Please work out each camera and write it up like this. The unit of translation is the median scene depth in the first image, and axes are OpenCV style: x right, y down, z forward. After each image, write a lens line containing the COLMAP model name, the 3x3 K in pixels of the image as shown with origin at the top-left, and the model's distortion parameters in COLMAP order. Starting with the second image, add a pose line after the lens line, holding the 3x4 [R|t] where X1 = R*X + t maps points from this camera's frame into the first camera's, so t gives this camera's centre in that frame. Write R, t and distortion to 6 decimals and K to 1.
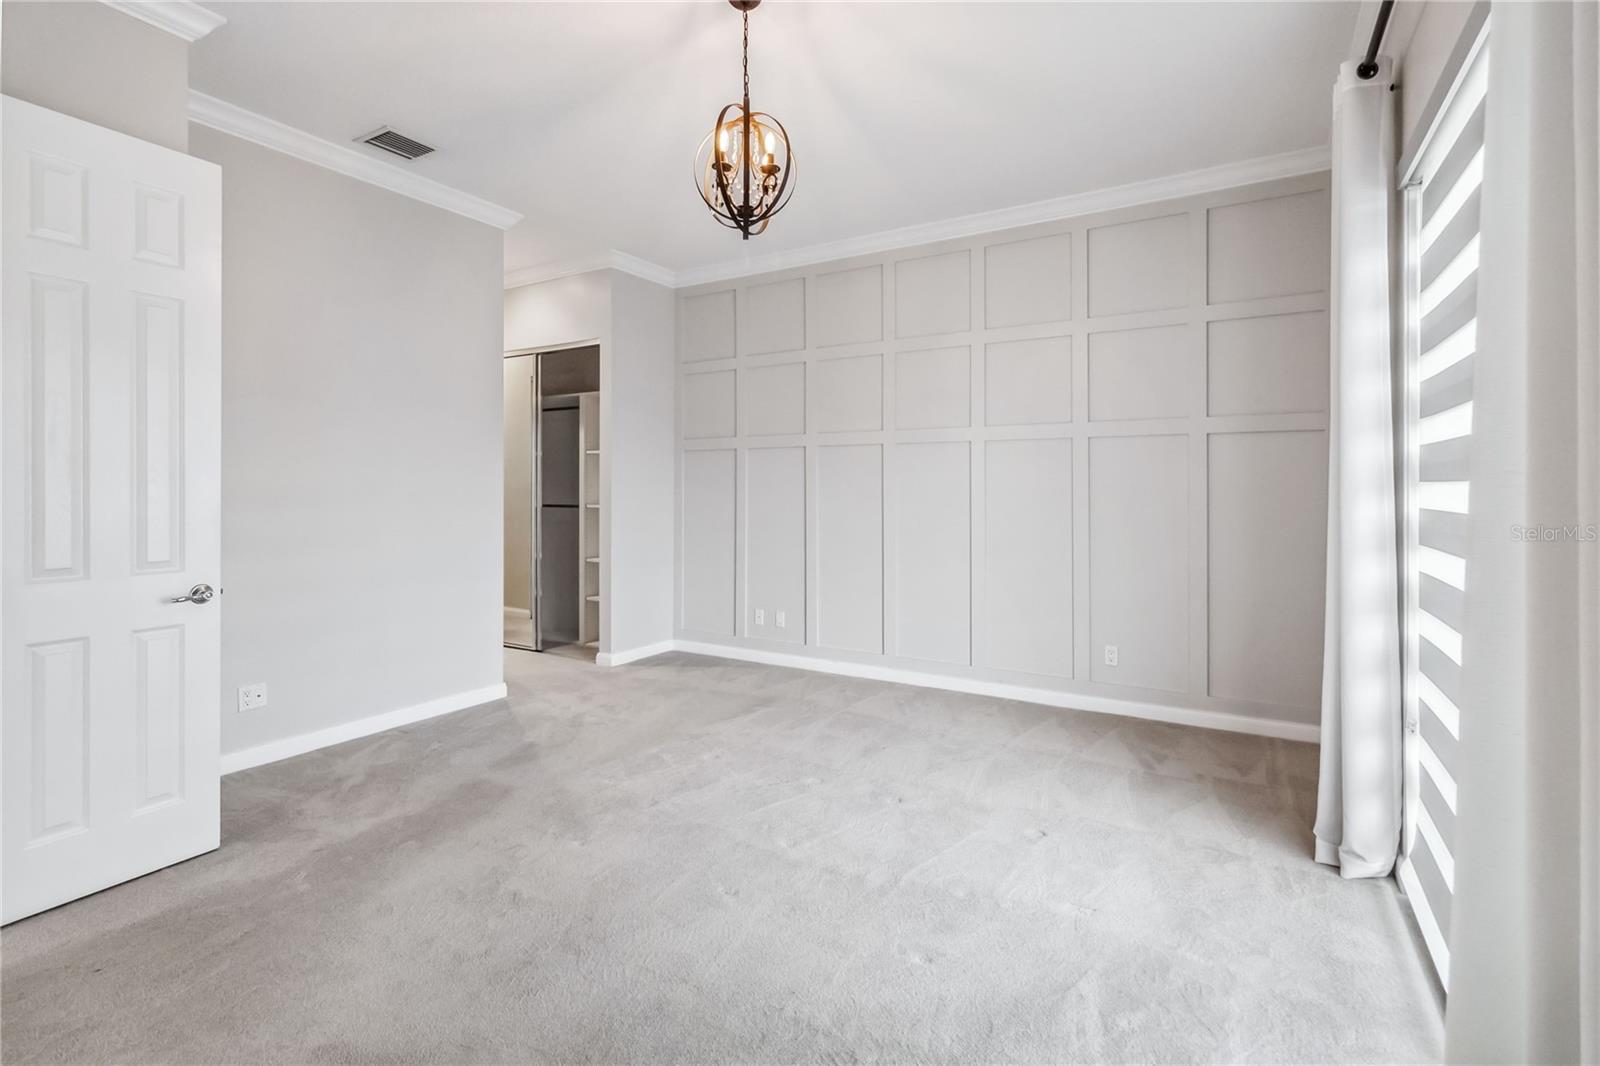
lens RADIAL K [[743.5, 0, 799.2], [0, 743.5, 493.9], [0, 0, 1]] dist [0.003252, 0.000043]
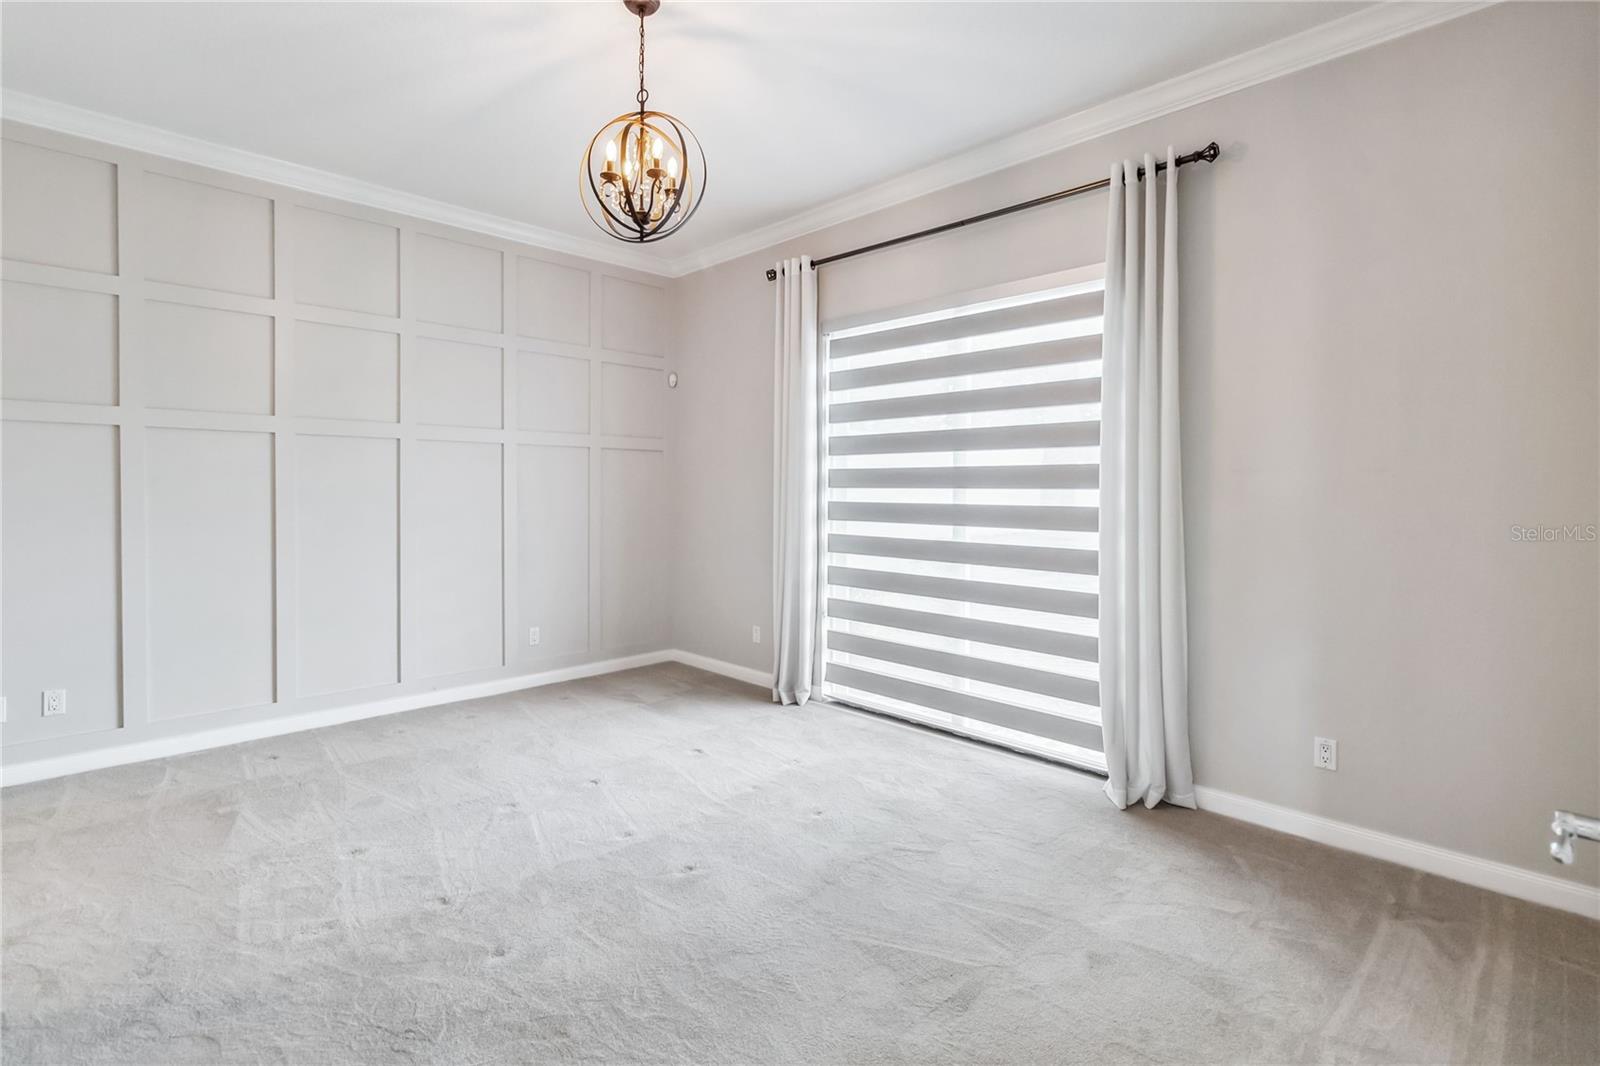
lens RADIAL K [[743.5, 0, 799.2], [0, 743.5, 493.9], [0, 0, 1]] dist [0.003252, 0.000043]
pose [[0.245191, 0.001112, 0.969474, -0.642247], [0.004846, 0.999985, -0.002373, 0.002770], [-0.969463, 0.005280, 0.245182, 0.348757]]
